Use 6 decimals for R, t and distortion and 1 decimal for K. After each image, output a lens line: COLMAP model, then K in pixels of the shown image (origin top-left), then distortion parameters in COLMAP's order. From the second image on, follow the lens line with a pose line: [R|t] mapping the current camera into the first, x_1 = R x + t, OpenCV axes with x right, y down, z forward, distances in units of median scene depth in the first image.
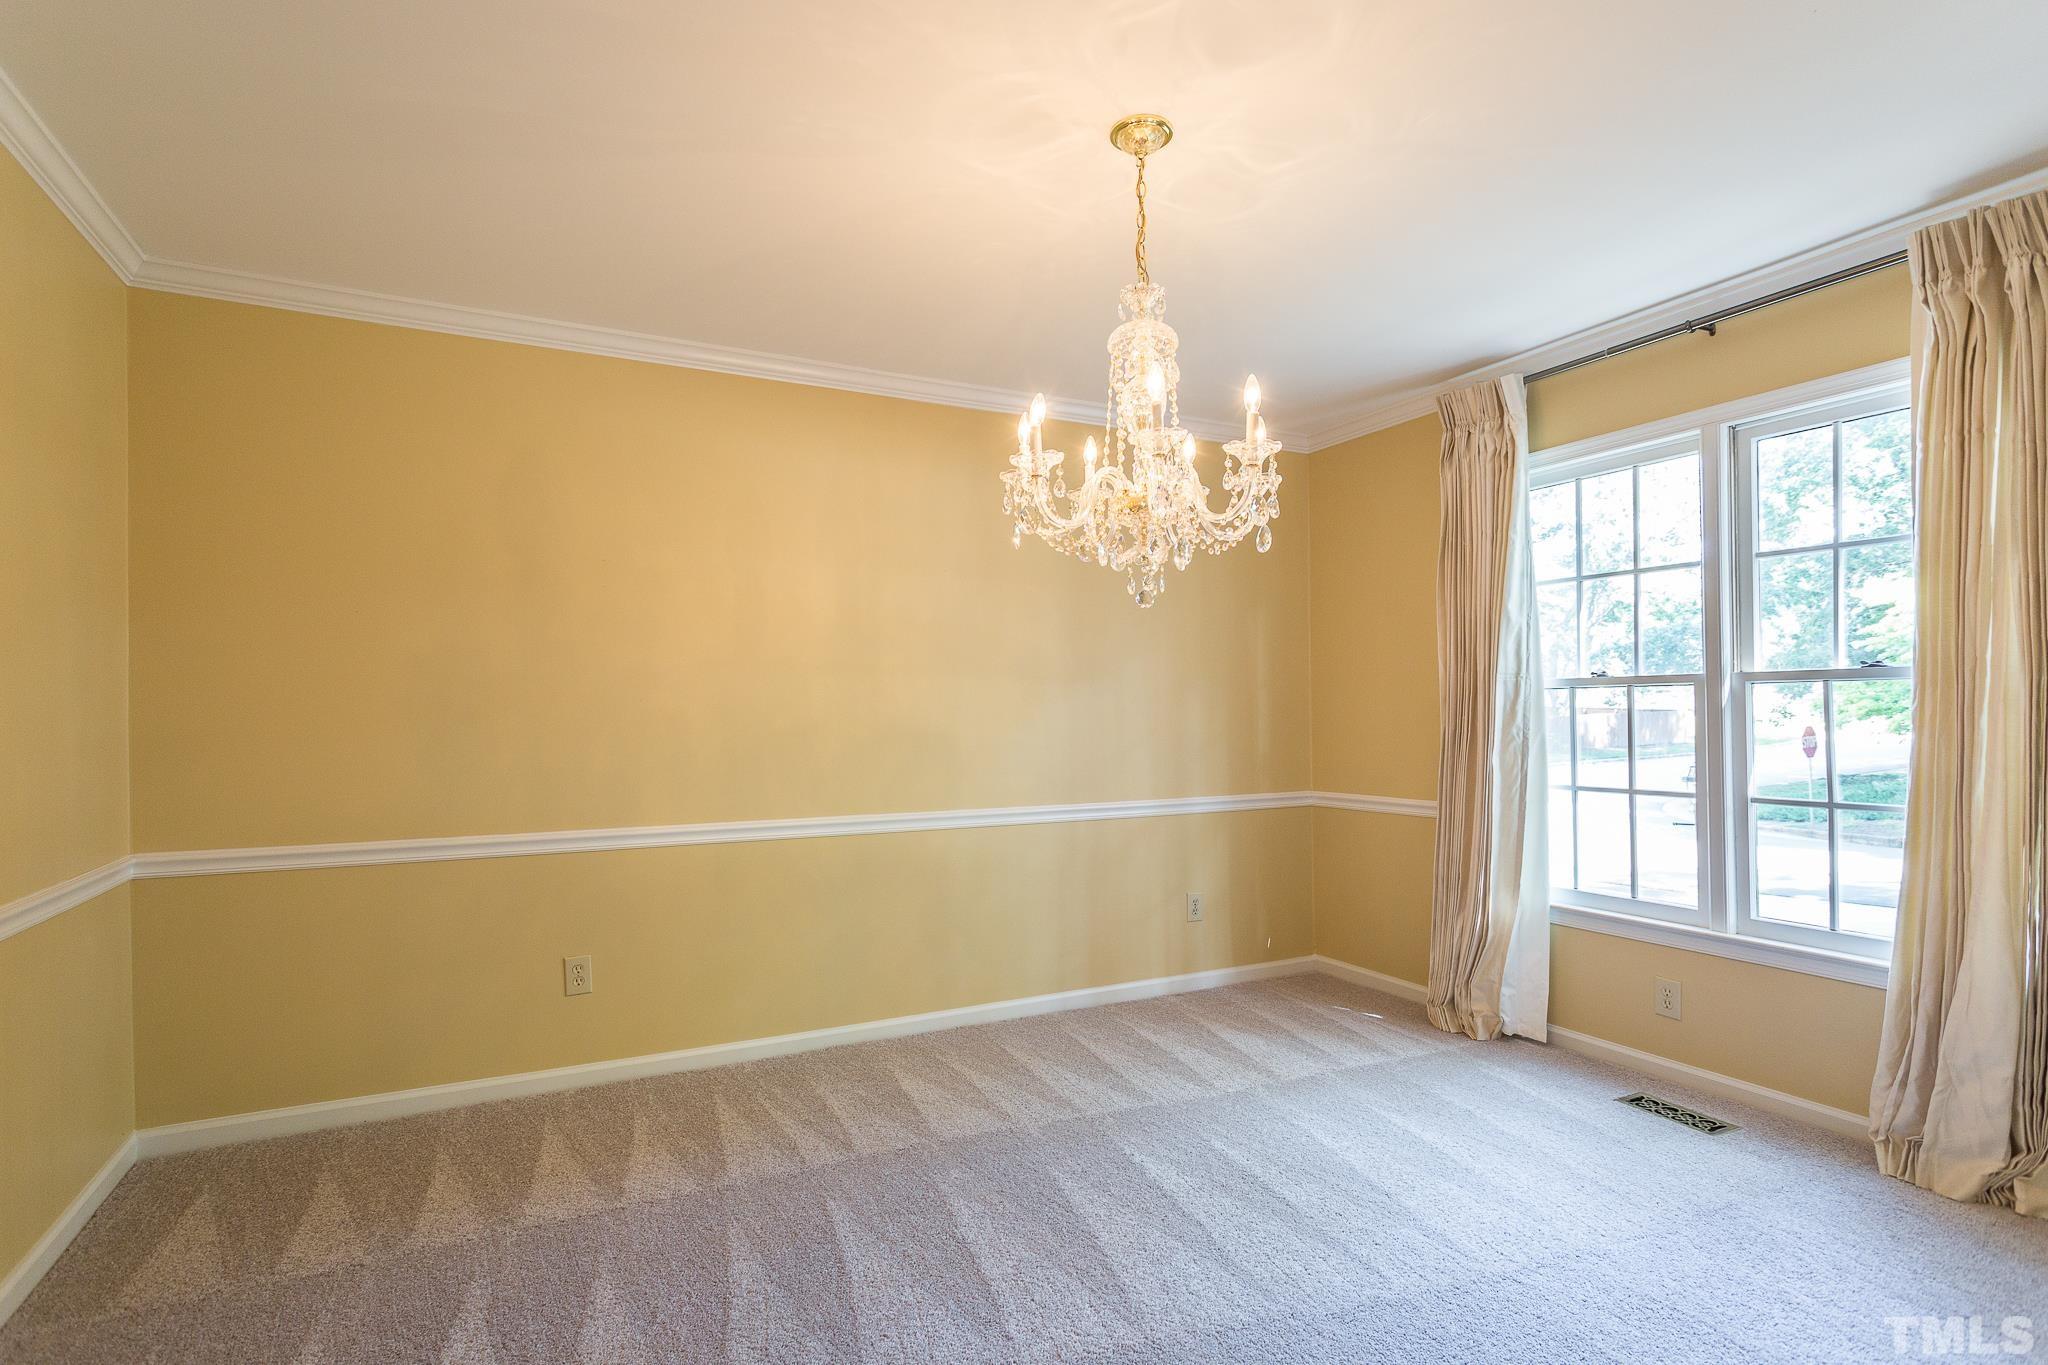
lens RADIAL K [[981.4, 0, 981.2], [0, 981.4, 705.3], [0, 0, 1]] dist [-0.004171, -0.000851]
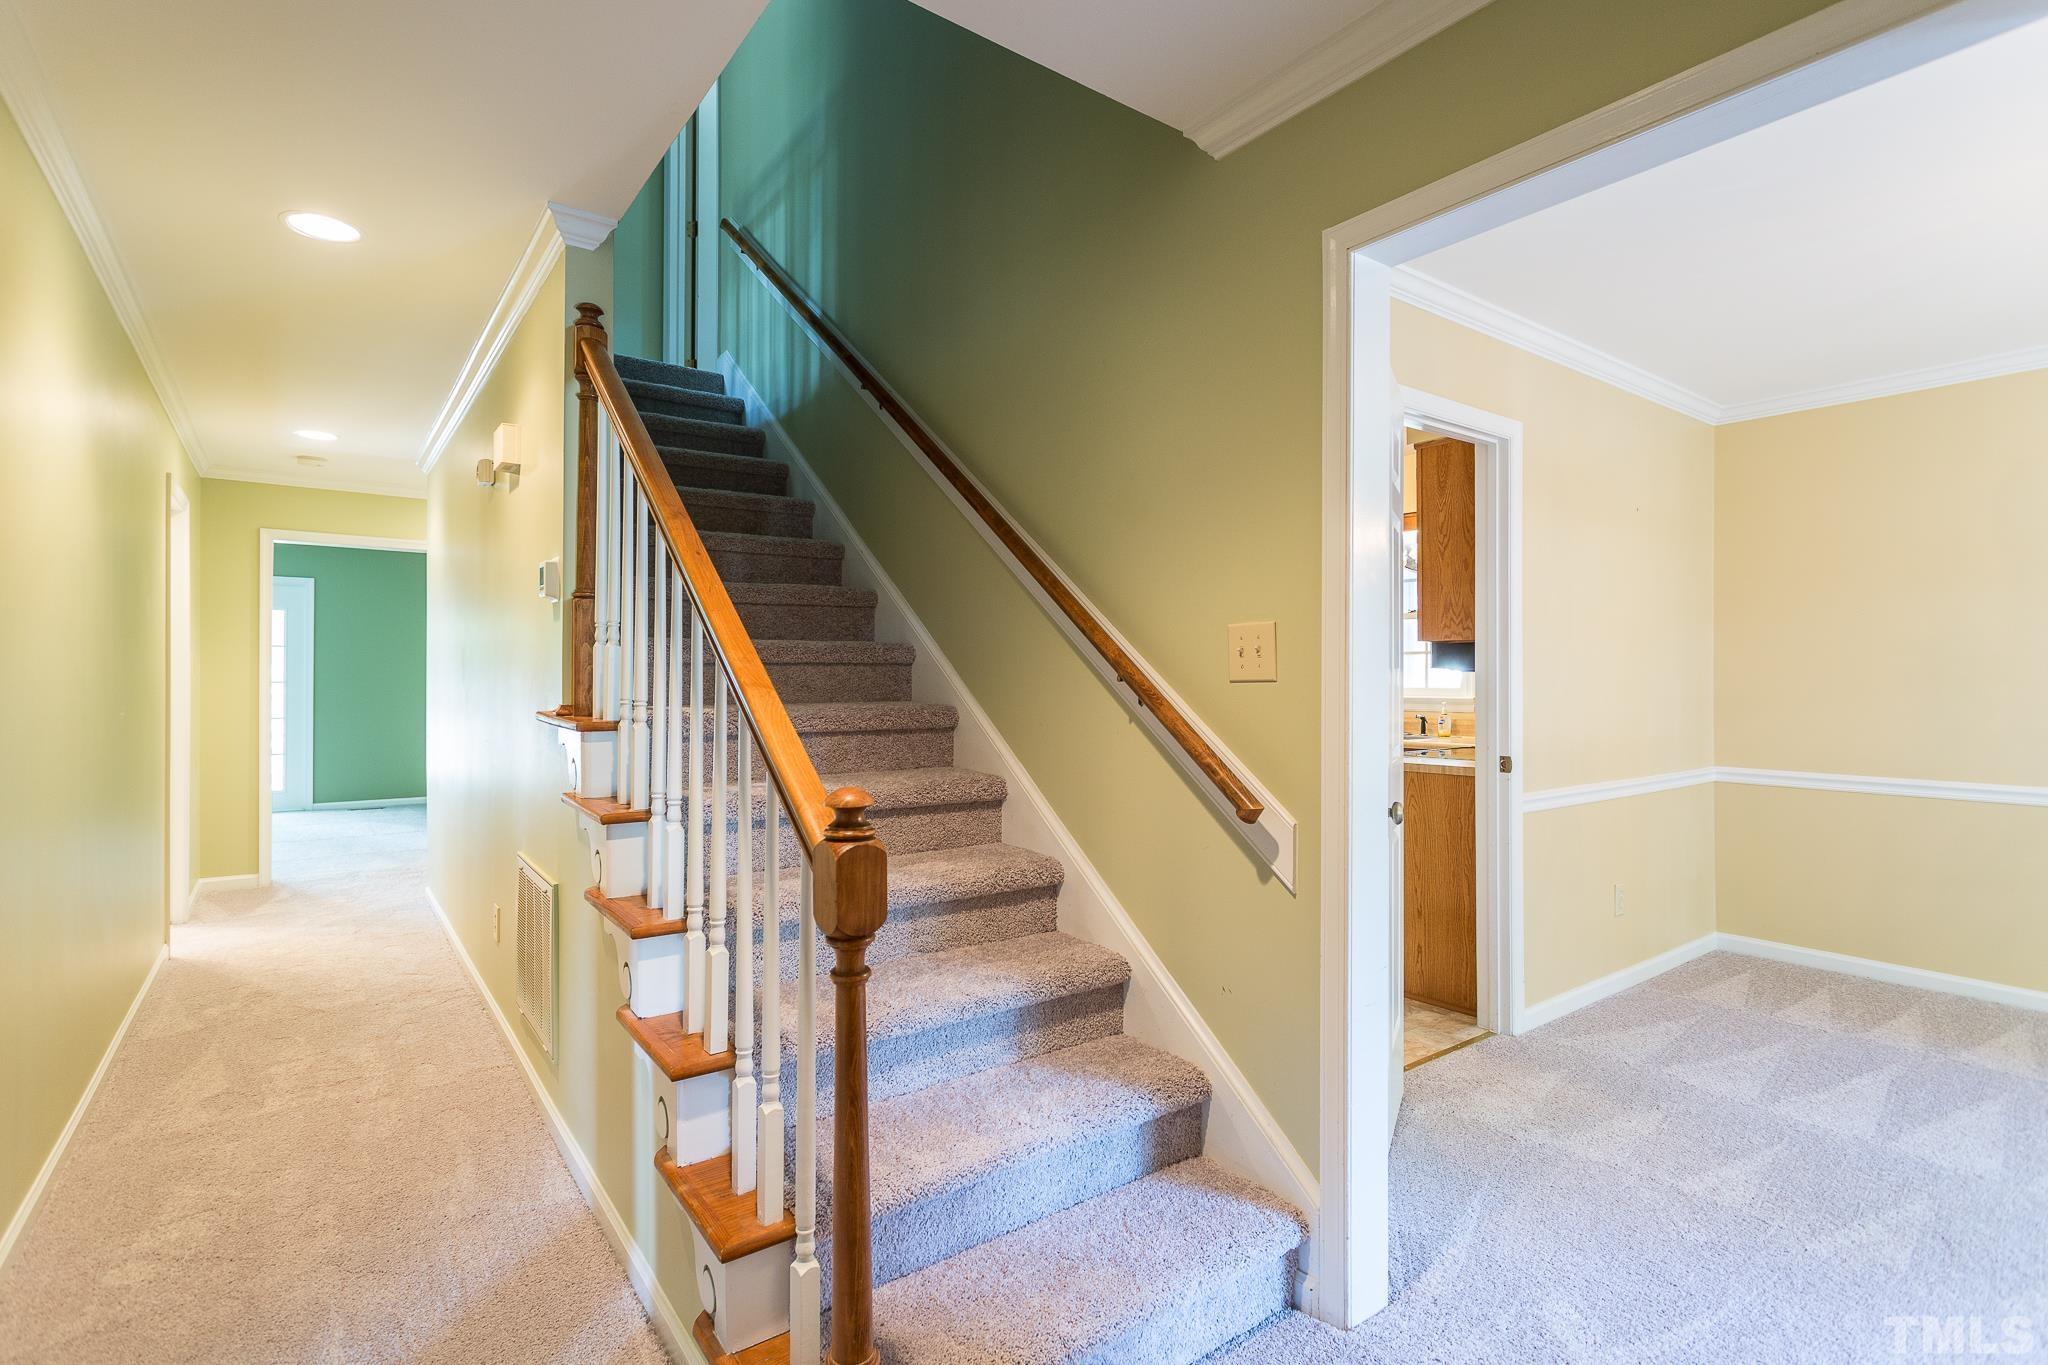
lens RADIAL K [[981.4, 0, 1019.0], [0, 981.4, 686.9], [0, 0, 1]] dist [-0.004171, -0.000851]
pose [[0.162275, 0.004638, -0.986735, 0.610615], [0.002299, 0.999984, 0.005079, 0.005490], [0.986743, -0.003092, 0.162262, -0.462833]]
